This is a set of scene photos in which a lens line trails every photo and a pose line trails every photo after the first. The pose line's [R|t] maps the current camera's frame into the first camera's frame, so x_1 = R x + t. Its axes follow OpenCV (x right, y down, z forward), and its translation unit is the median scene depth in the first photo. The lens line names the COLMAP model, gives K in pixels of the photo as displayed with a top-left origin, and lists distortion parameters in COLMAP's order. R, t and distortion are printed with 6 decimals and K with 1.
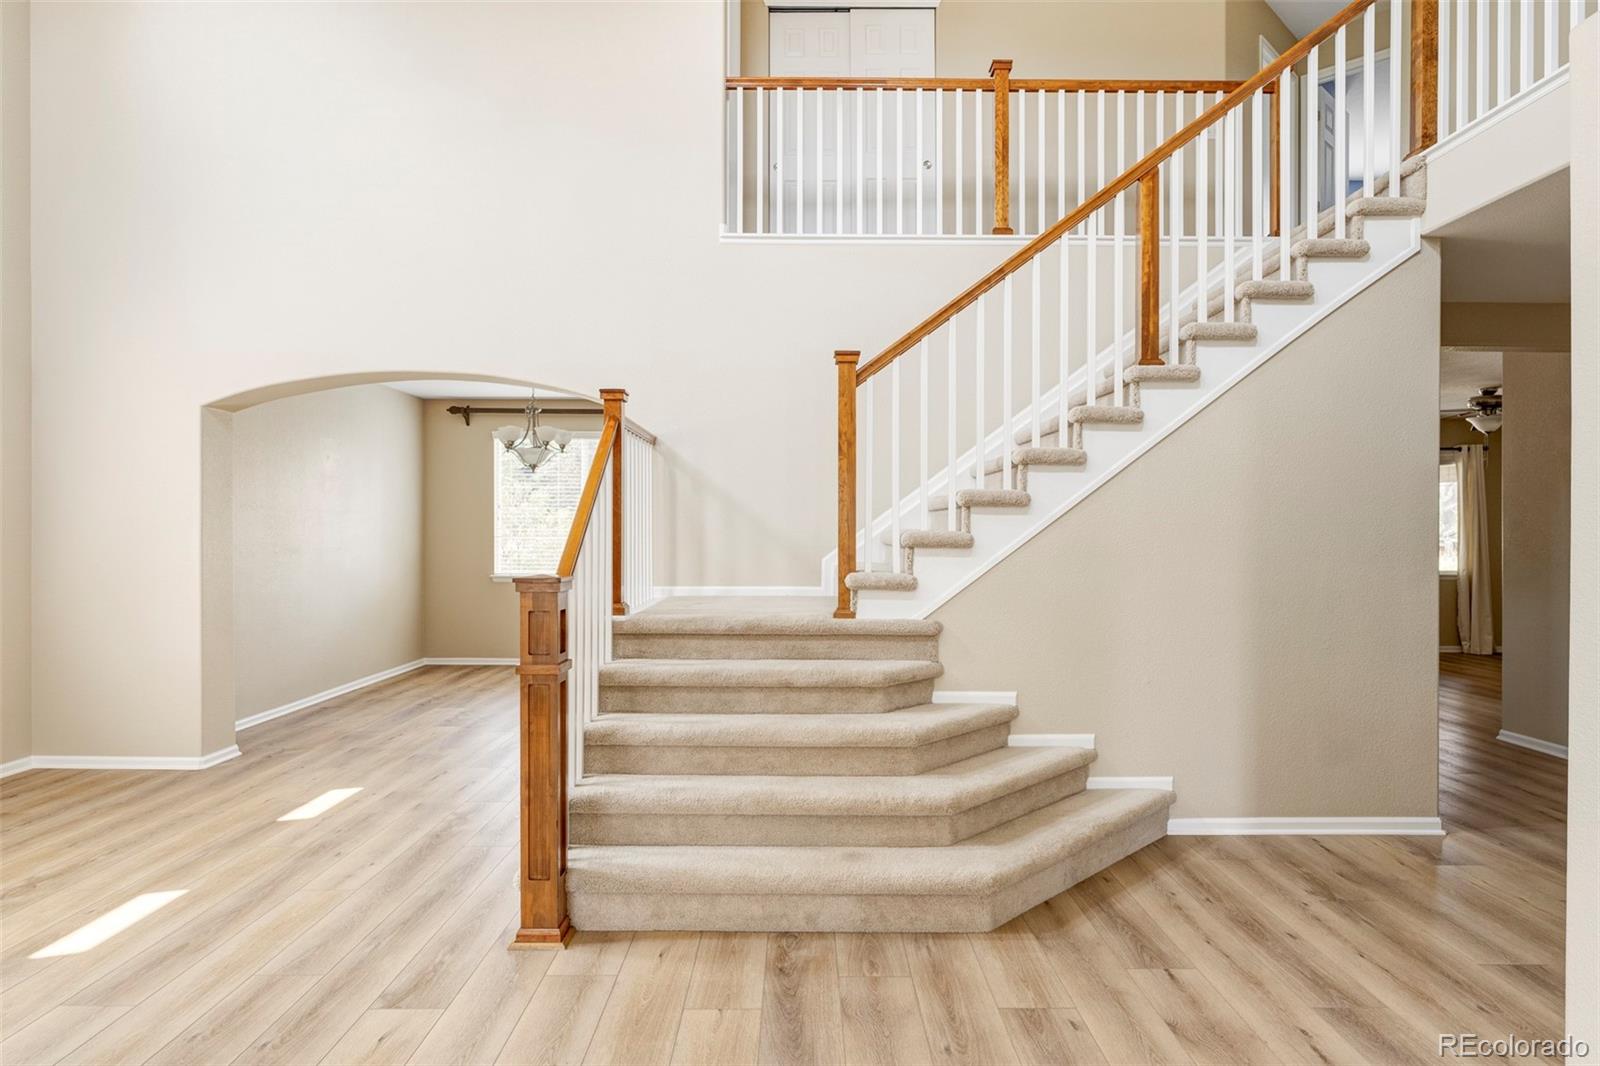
lens RADIAL K [[902.3, 0, 800.0], [0, 902.3, 533.0], [0, 0, 1]] dist [-0.001410, -0.000679]
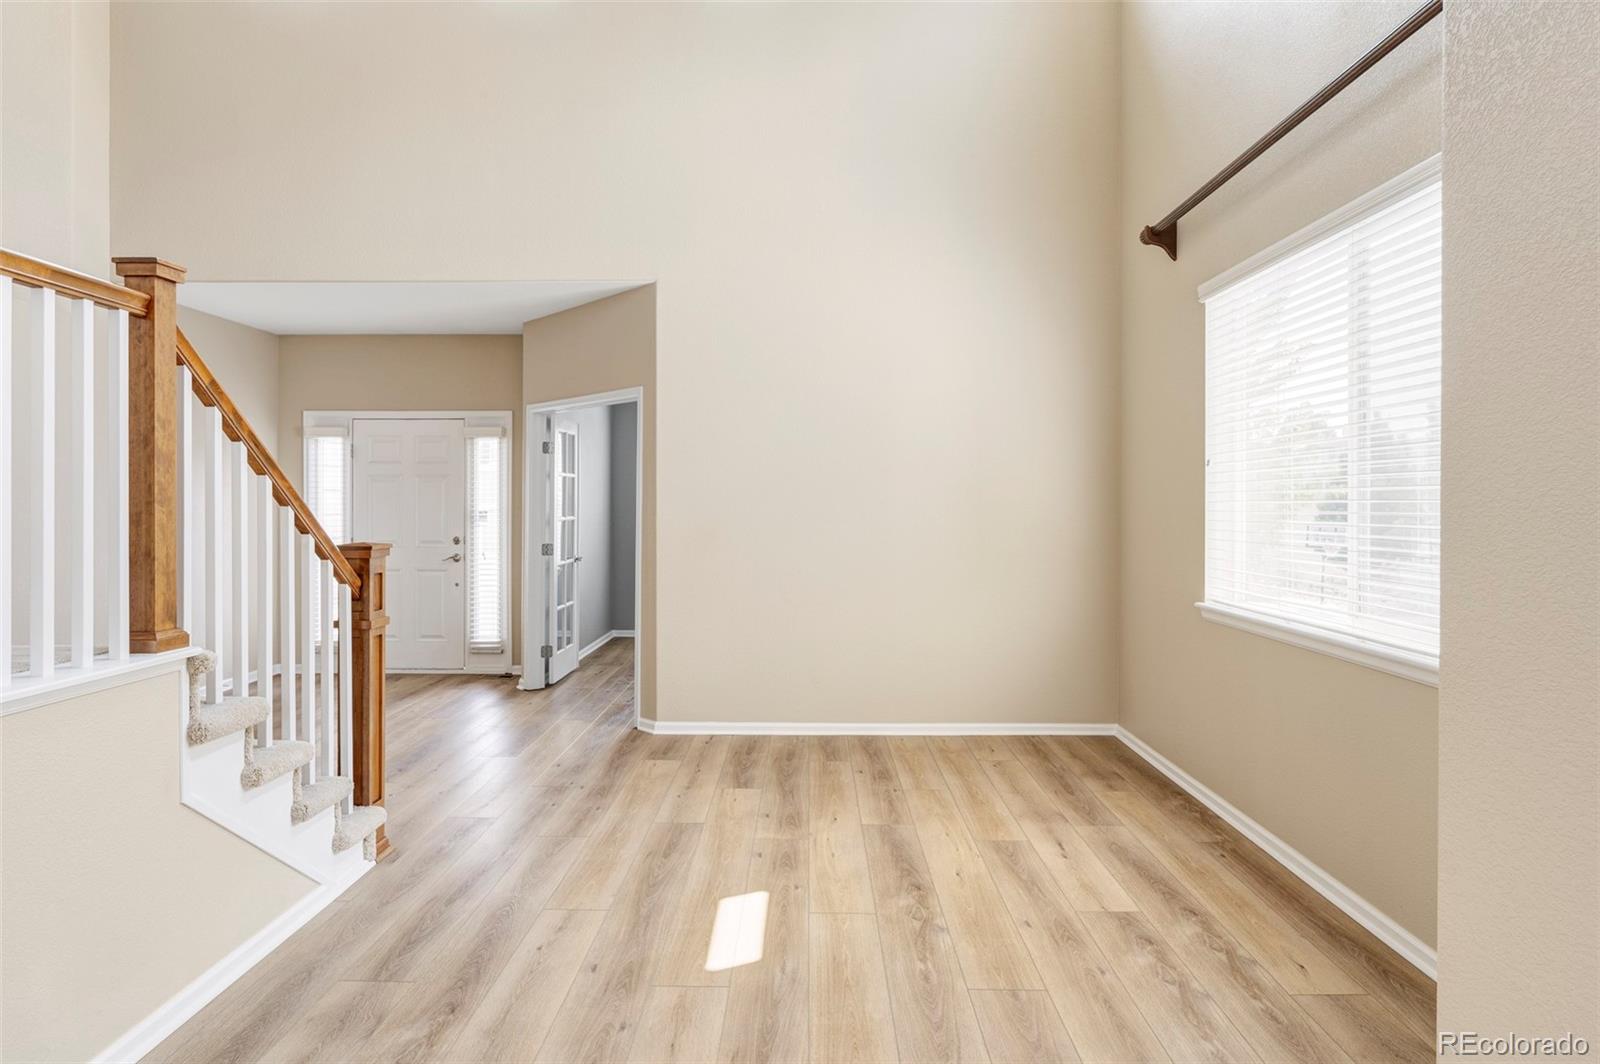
lens RADIAL K [[876.3, 0, 800.0], [0, 876.3, 532.0], [0, 0, 1]] dist [-0.001203, -0.001050]
pose [[-0.999939, -0.007192, 0.008324, -0.777144], [-0.006940, 0.999529, 0.029898, -0.003867], [-0.008535, 0.029839, -0.999518, 1.916168]]
